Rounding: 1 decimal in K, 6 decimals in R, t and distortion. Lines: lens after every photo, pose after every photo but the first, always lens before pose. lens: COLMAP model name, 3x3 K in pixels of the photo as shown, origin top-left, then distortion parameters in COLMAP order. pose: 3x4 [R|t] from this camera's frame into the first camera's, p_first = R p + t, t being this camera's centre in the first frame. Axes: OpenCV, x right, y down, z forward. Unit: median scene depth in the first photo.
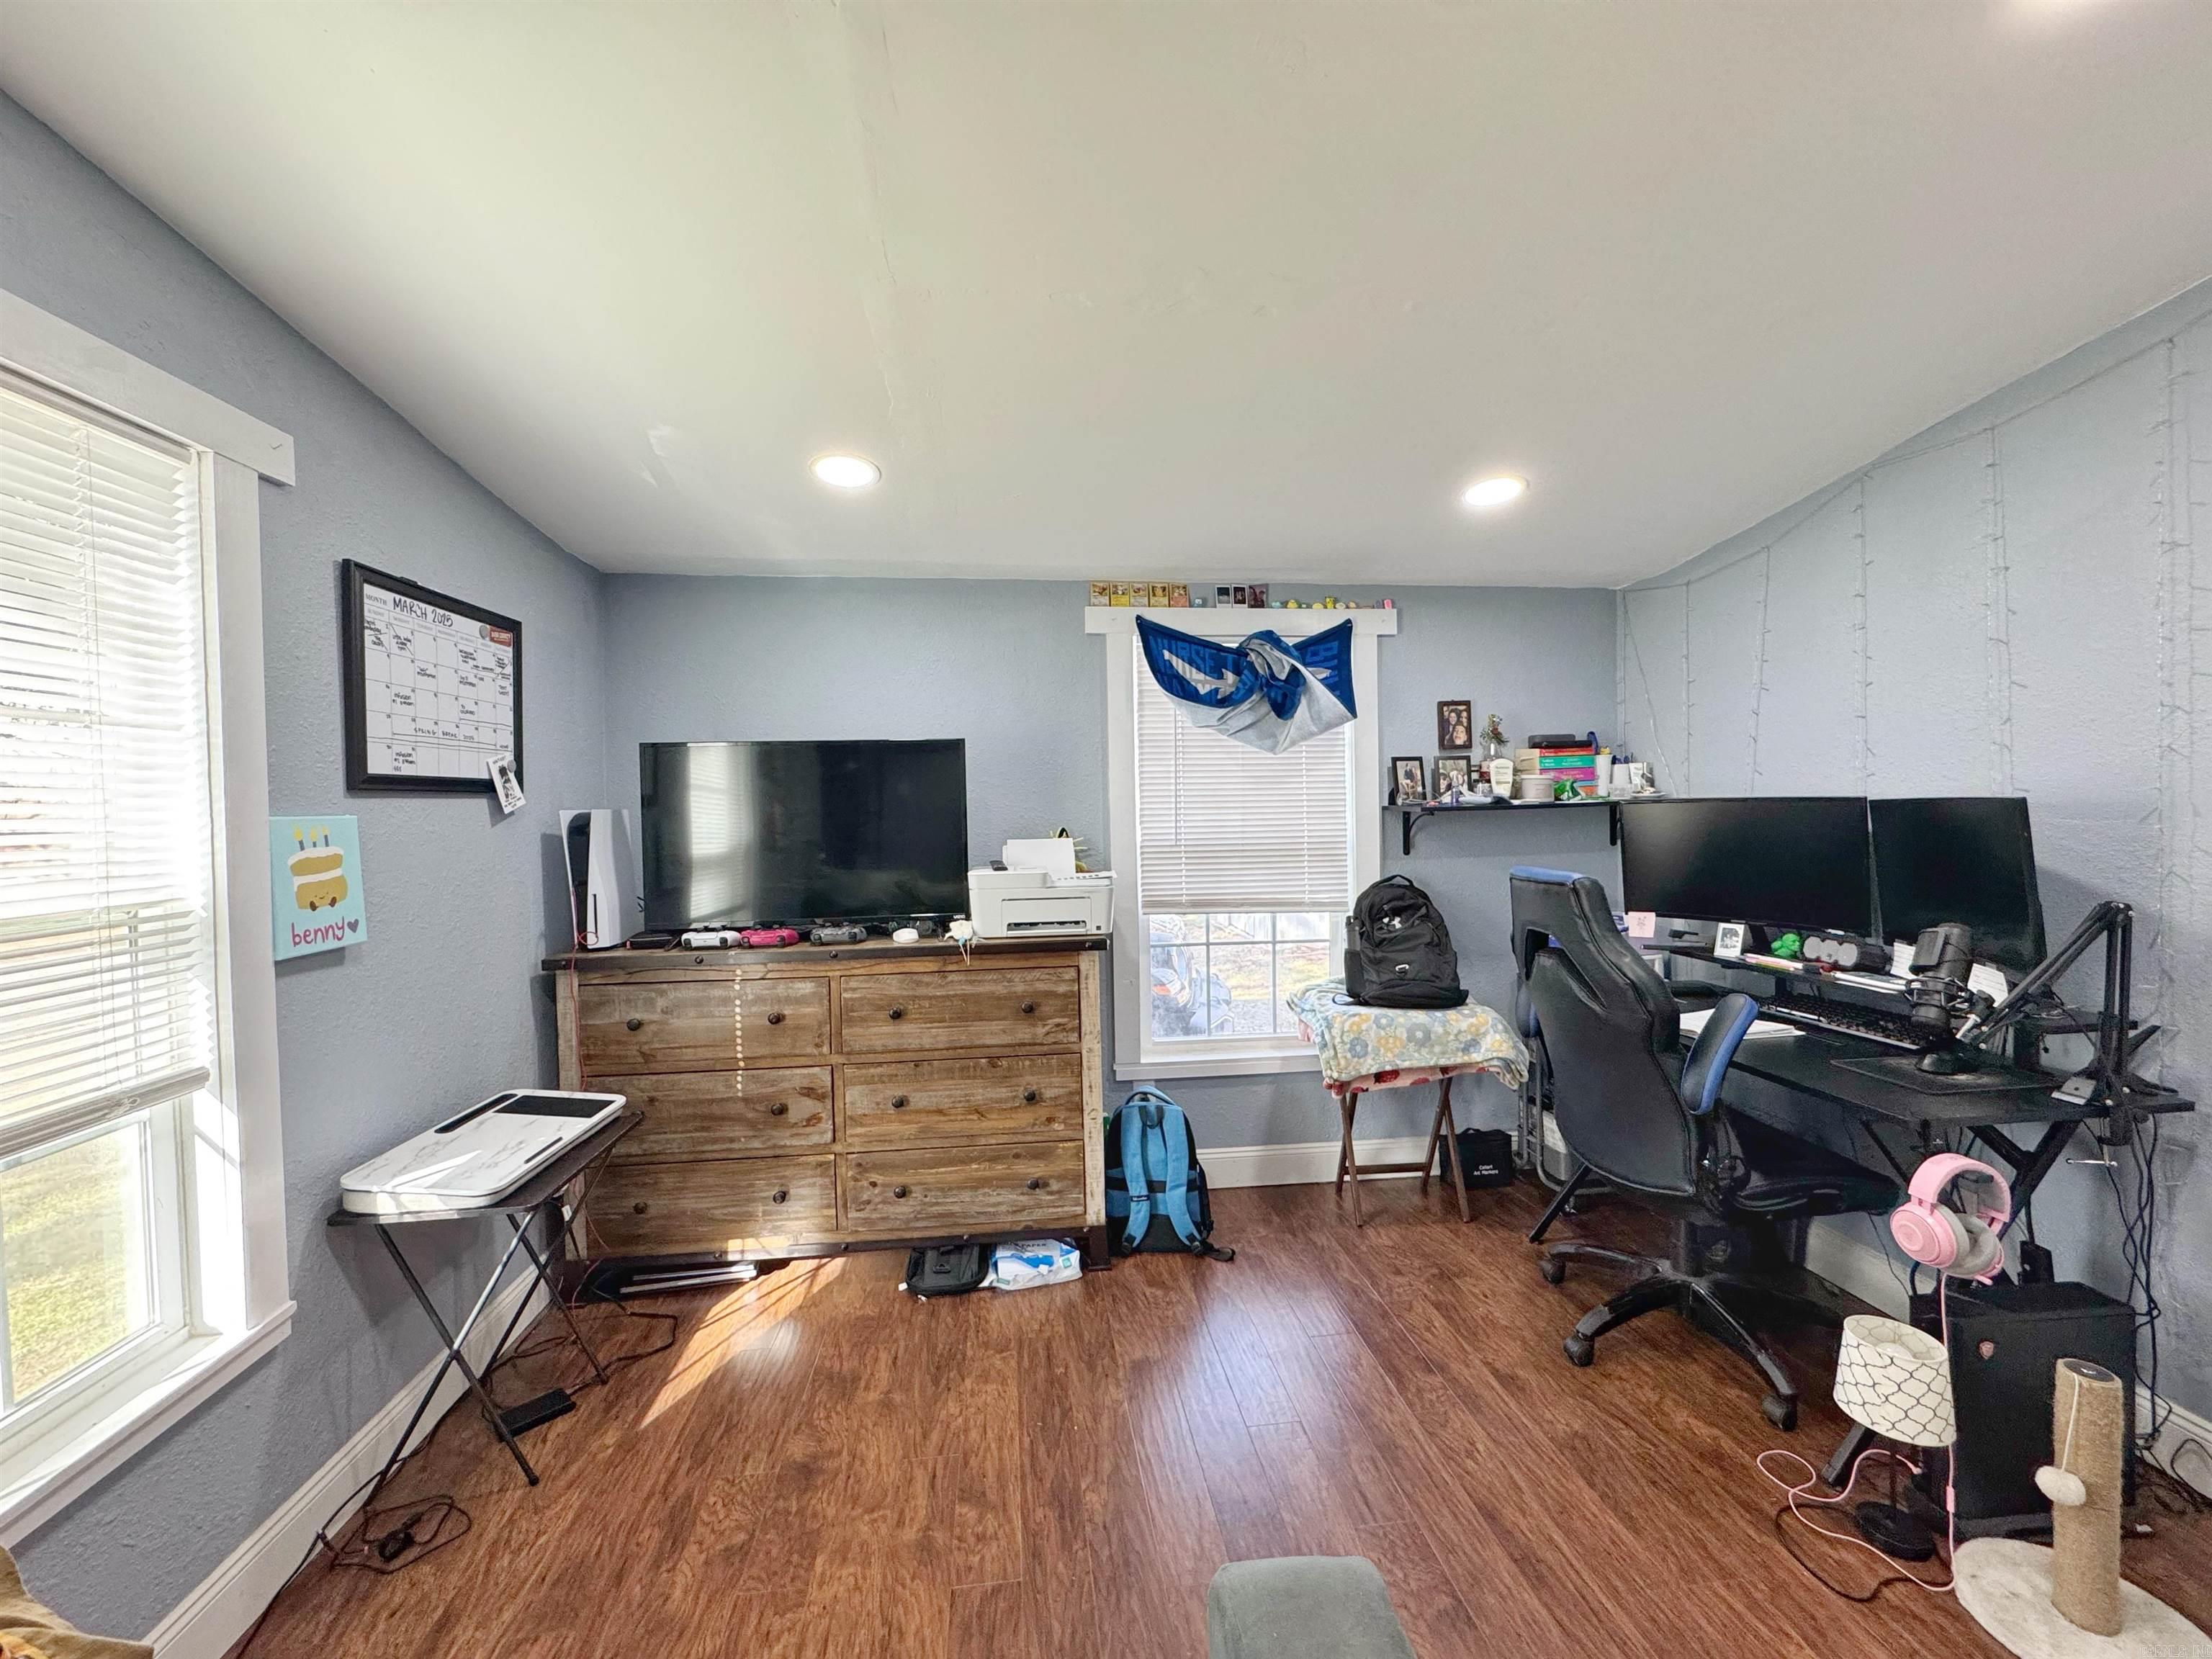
lens RADIAL K [[882.4, 0, 1104.4], [0, 882.4, 829.2], [0, 0, 1]] dist [-0.003990, 0.000369]
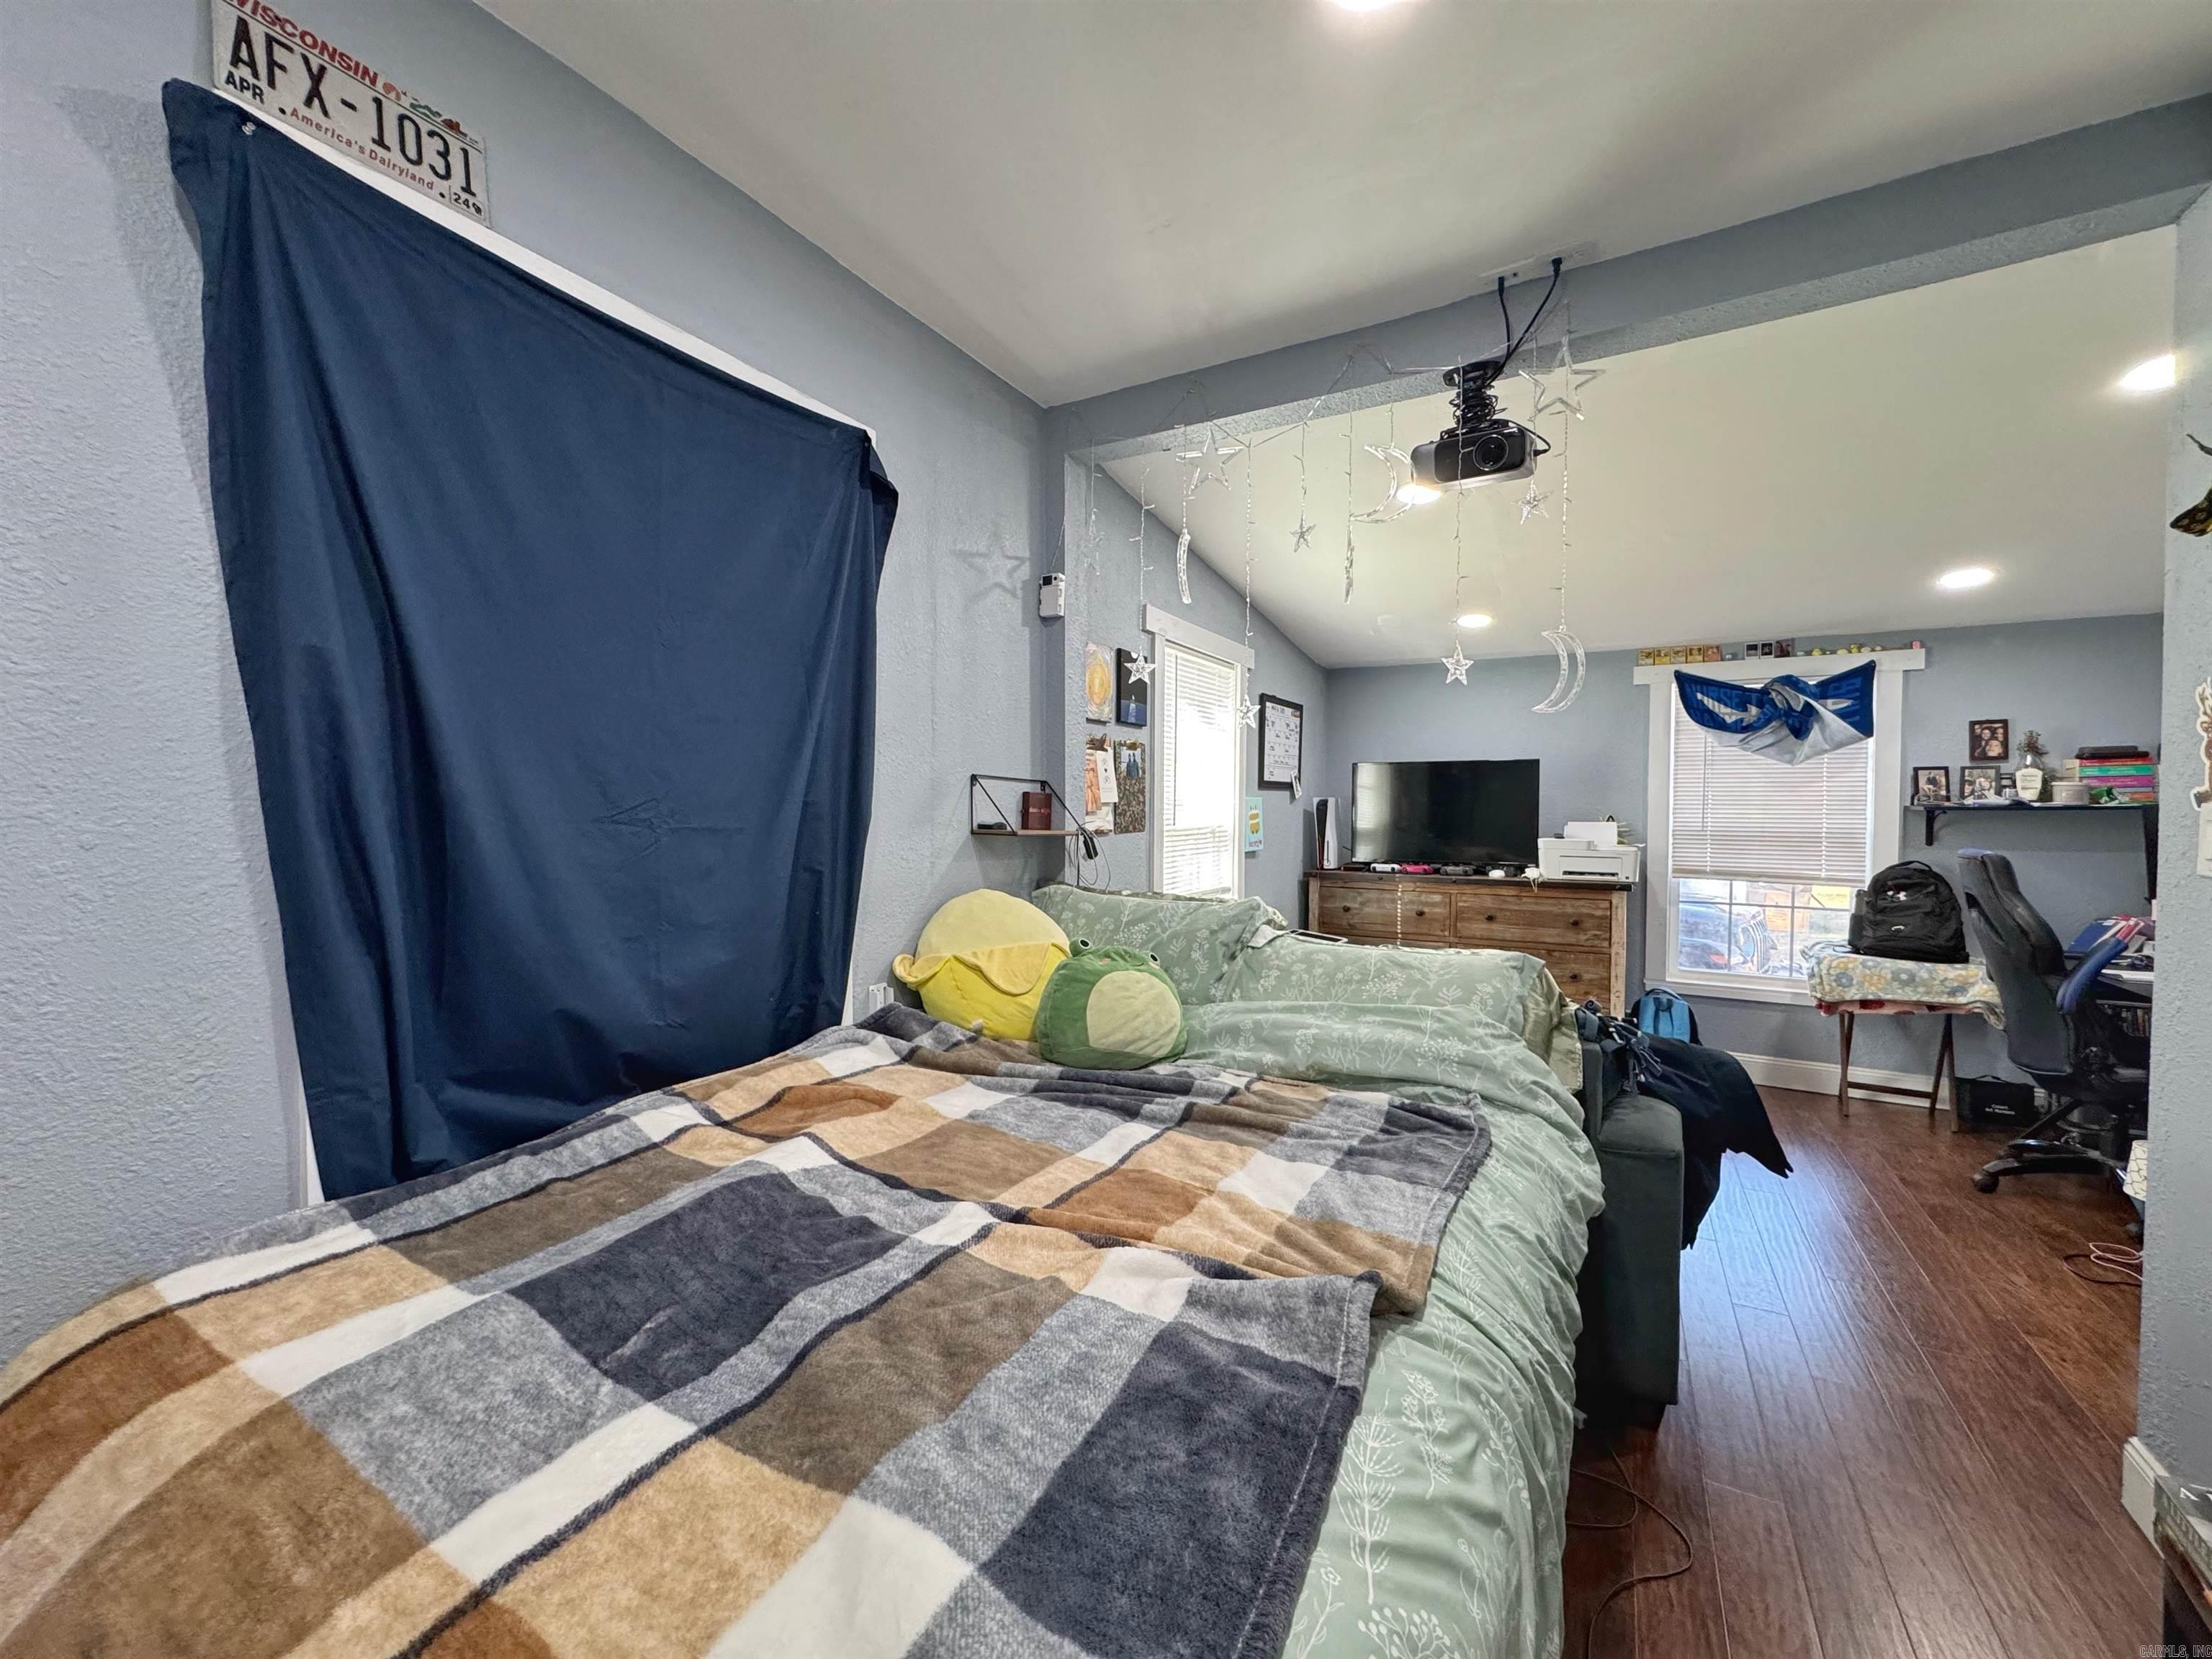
lens RADIAL K [[882.4, 0, 1102.5], [0, 882.4, 835.5], [0, 0, 1]] dist [-0.003990, 0.000369]
pose [[0.806830, 0.041405, -0.589331, 0.143919], [-0.034867, 0.999140, 0.022462, 0.029883], [0.589754, 0.002425, 0.807579, -0.738924]]
